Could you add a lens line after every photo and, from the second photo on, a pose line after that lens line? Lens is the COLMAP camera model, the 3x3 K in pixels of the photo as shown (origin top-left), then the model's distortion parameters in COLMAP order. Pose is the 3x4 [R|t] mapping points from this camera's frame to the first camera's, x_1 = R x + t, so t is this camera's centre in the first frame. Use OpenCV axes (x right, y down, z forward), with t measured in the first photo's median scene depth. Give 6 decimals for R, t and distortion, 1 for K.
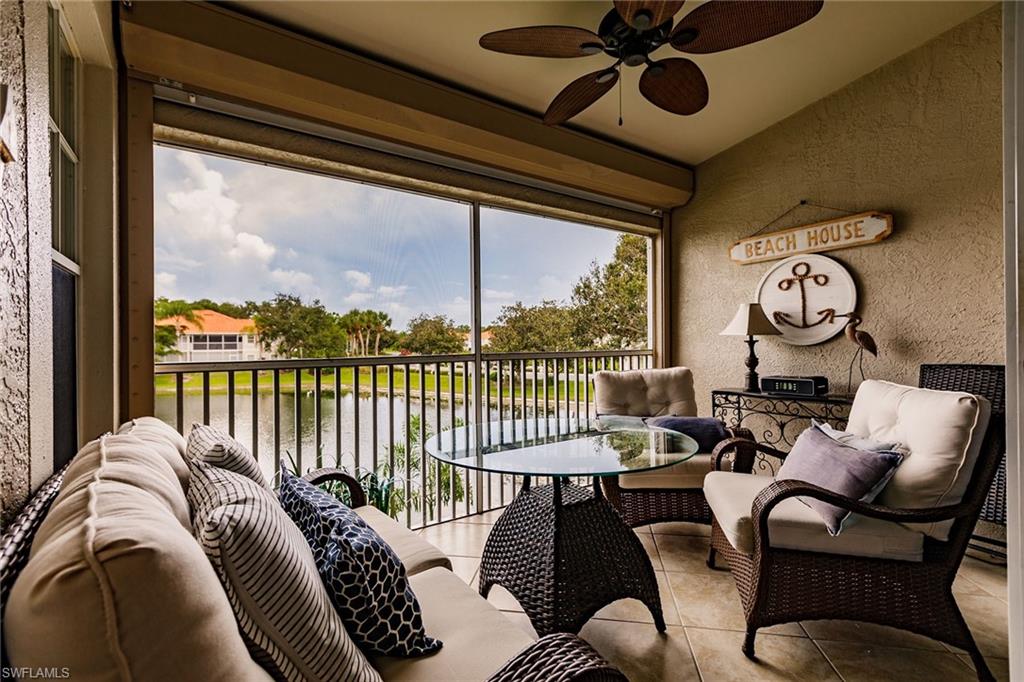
lens RADIAL K [[460.2, 0, 509.0], [0, 460.2, 339.1], [0, 0, 1]] dist [0.000840, 0.000297]
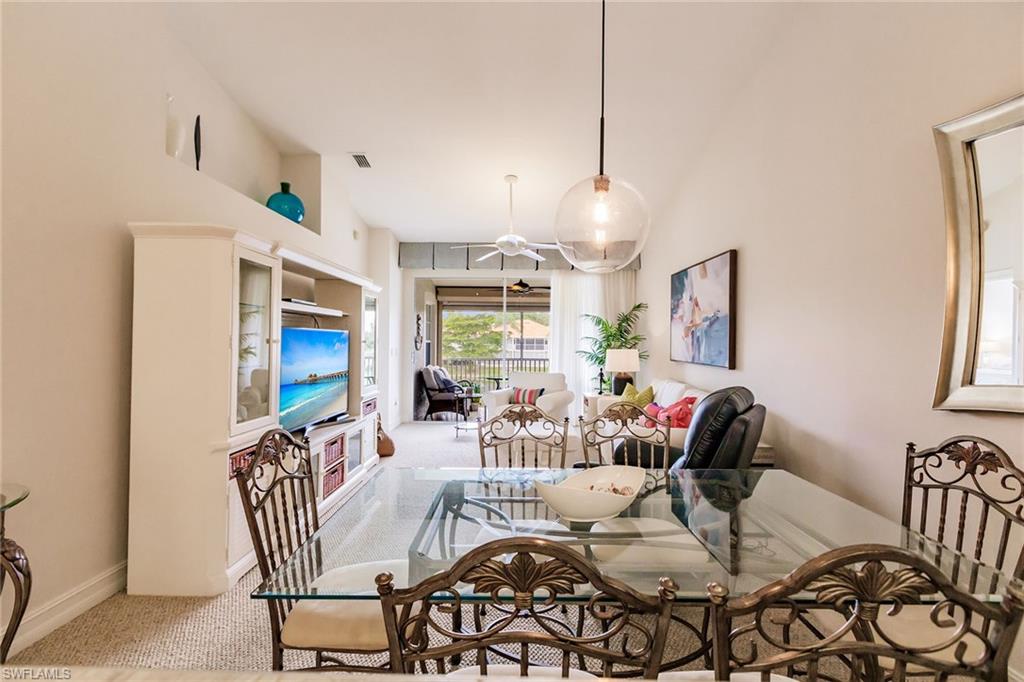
lens RADIAL K [[460.2, 0, 506.0], [0, 460.2, 337.2], [0, 0, 1]] dist [0.000840, 0.000297]
pose [[0.799855, 0.007253, -0.600149, 0.098293], [-0.012901, 0.999904, -0.005111, -0.005302], [0.600054, 0.011831, 0.799872, -0.091449]]
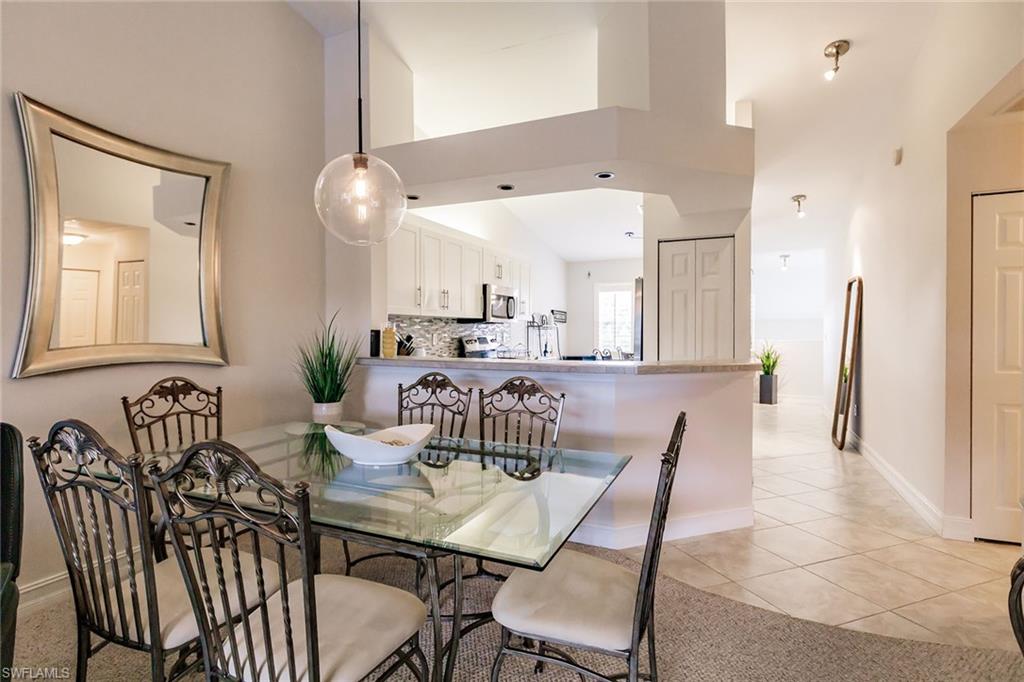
lens RADIAL K [[512.8, 0, 511.4], [0, 512.8, 343.5], [0, 0, 1]] dist [-0.002840, -0.000228]
pose [[-0.507693, -0.012456, 0.861448, 0.050267], [0.000103, 0.999895, 0.014519, -0.003497], [-0.861538, 0.007460, -0.507639, -0.055419]]
